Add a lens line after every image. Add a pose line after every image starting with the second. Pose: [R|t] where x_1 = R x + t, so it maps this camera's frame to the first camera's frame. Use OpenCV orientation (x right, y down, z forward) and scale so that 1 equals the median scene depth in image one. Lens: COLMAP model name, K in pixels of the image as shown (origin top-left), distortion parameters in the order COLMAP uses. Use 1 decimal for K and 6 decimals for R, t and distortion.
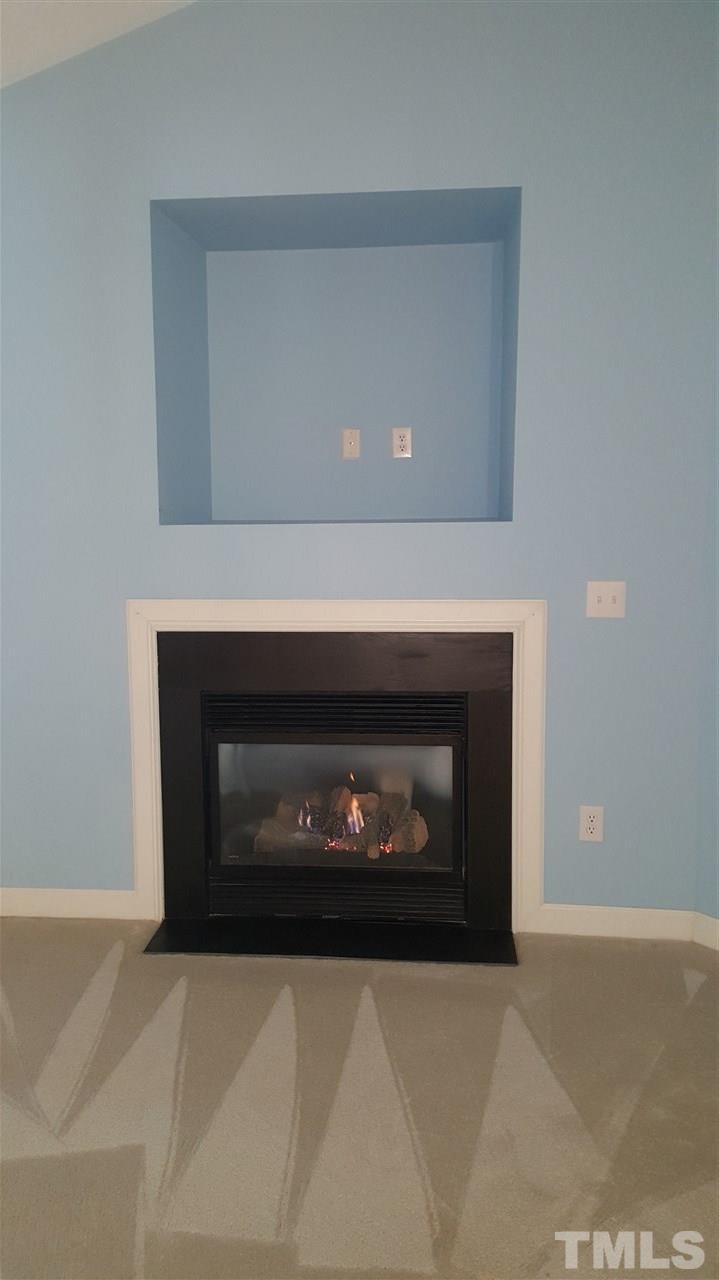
lens RADIAL K [[932.2, 0, 328.3], [0, 932.2, 615.9], [0, 0, 1]] dist [0.168416, -0.293705]
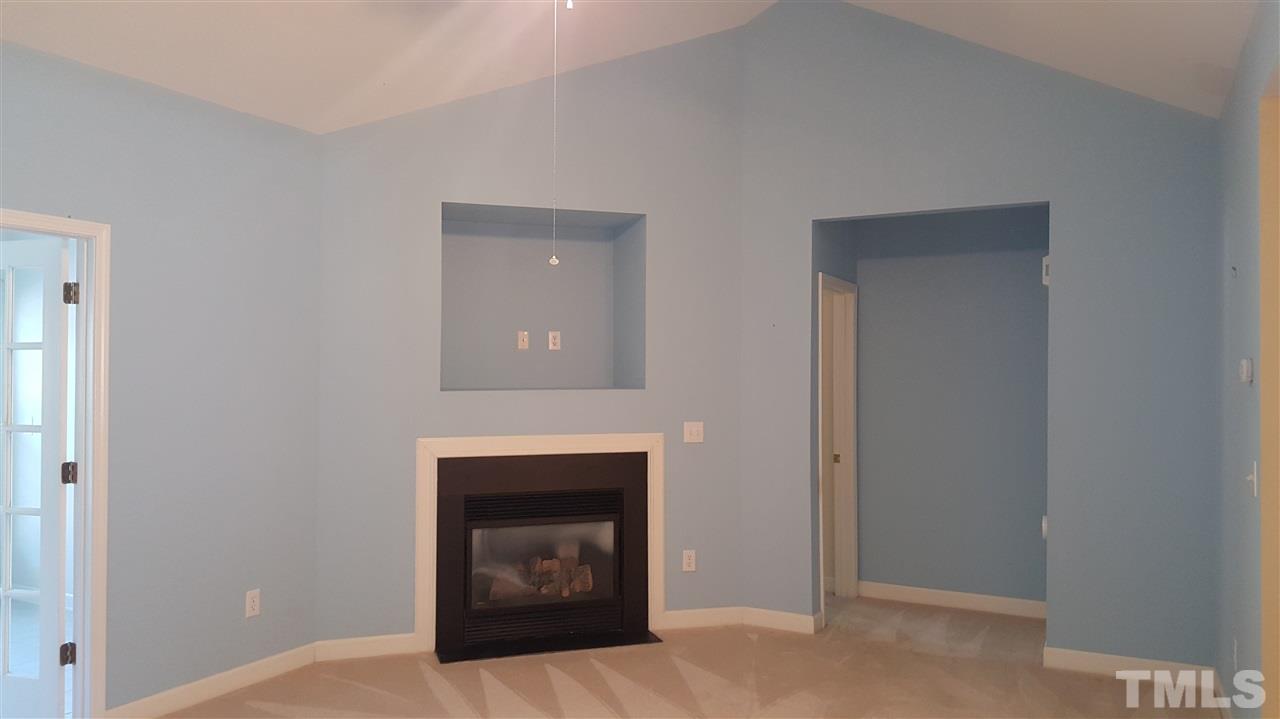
lens RADIAL K [[932.2, 0, 588.4], [0, 932.2, 359.4], [0, 0, 1]] dist [0.168416, -0.293705]
pose [[0.930031, 0.010464, 0.367332, -0.527243], [0.035229, 0.992452, -0.117468, 0.045188], [-0.365788, 0.122190, 0.922642, -0.573287]]
